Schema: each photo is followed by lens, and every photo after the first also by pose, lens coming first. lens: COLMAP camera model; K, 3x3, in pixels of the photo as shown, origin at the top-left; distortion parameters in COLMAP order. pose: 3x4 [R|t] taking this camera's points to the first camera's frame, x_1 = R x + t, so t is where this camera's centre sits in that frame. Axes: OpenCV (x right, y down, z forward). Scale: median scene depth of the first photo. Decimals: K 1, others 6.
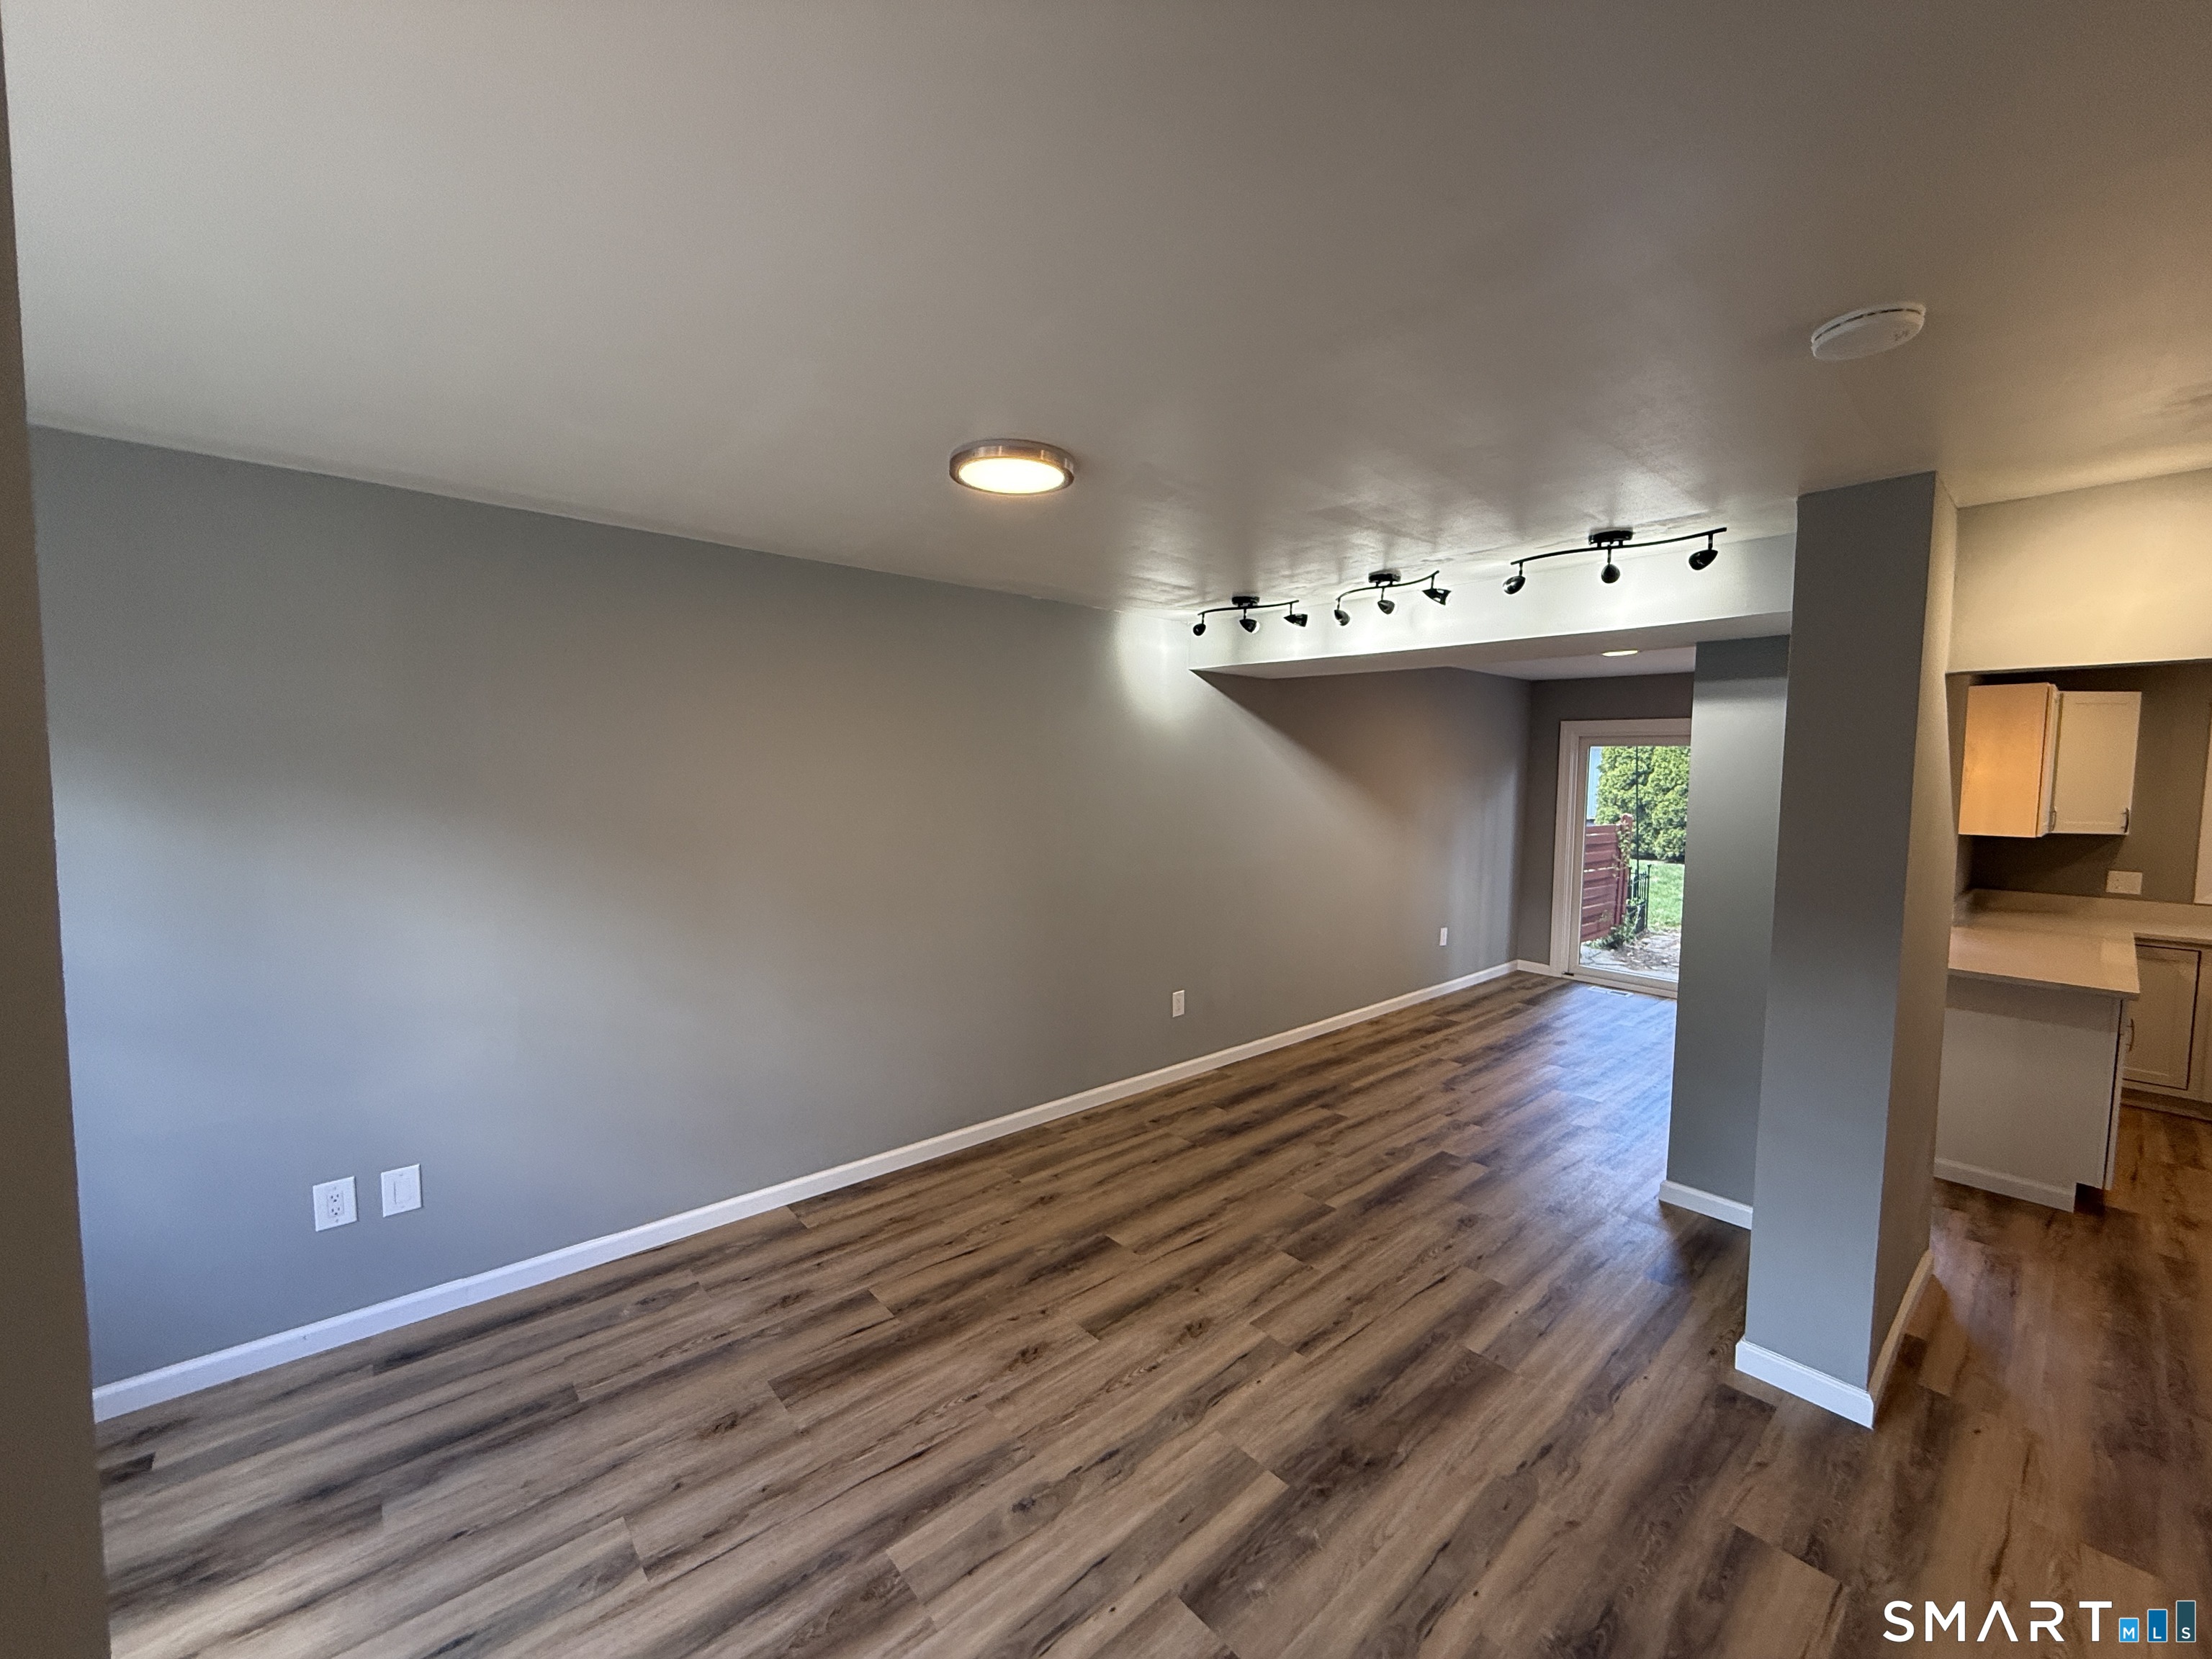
lens RADIAL K [[879.4, 0, 1099.8], [0, 879.4, 827.4], [0, 0, 1]] dist [0.000655, -0.000032]
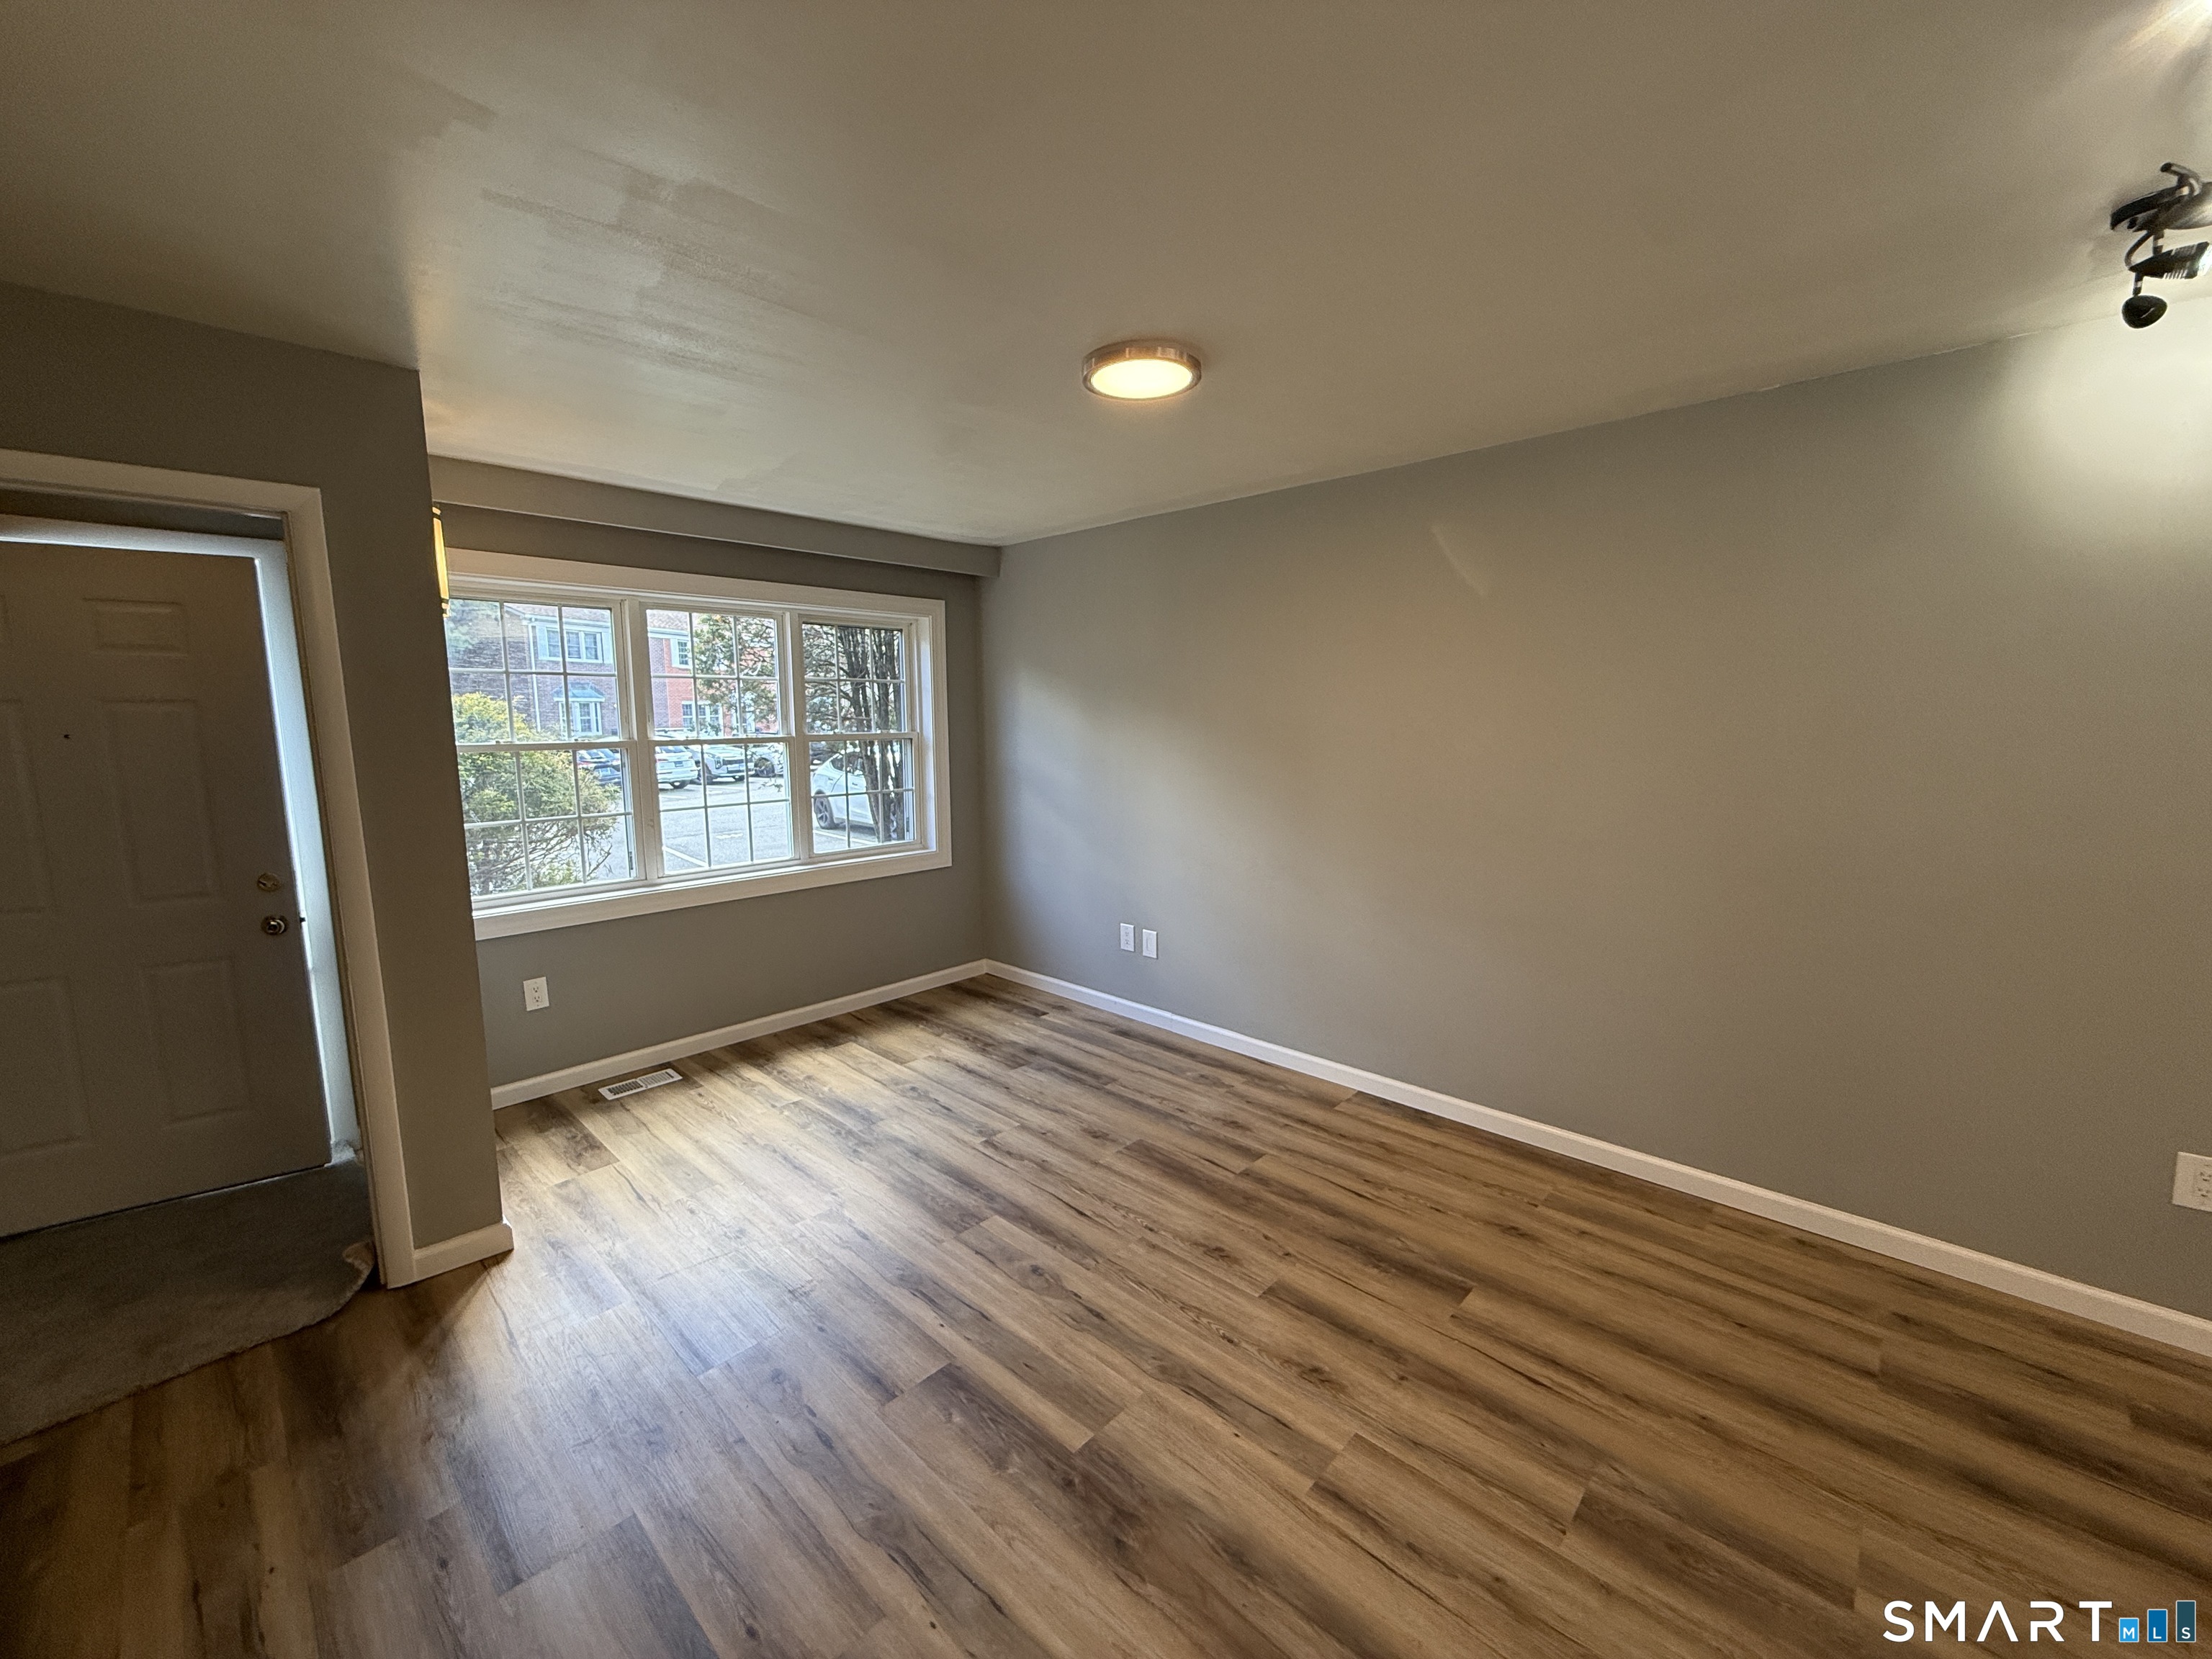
lens RADIAL K [[879.4, 0, 1100.9], [0, 879.4, 825.4], [0, 0, 1]] dist [0.000655, -0.000032]
pose [[0.093876, 0.112644, -0.989191, 0.632783], [-0.058596, 0.992481, 0.107457, 0.010784], [0.993858, 0.047875, 0.099771, 0.556324]]
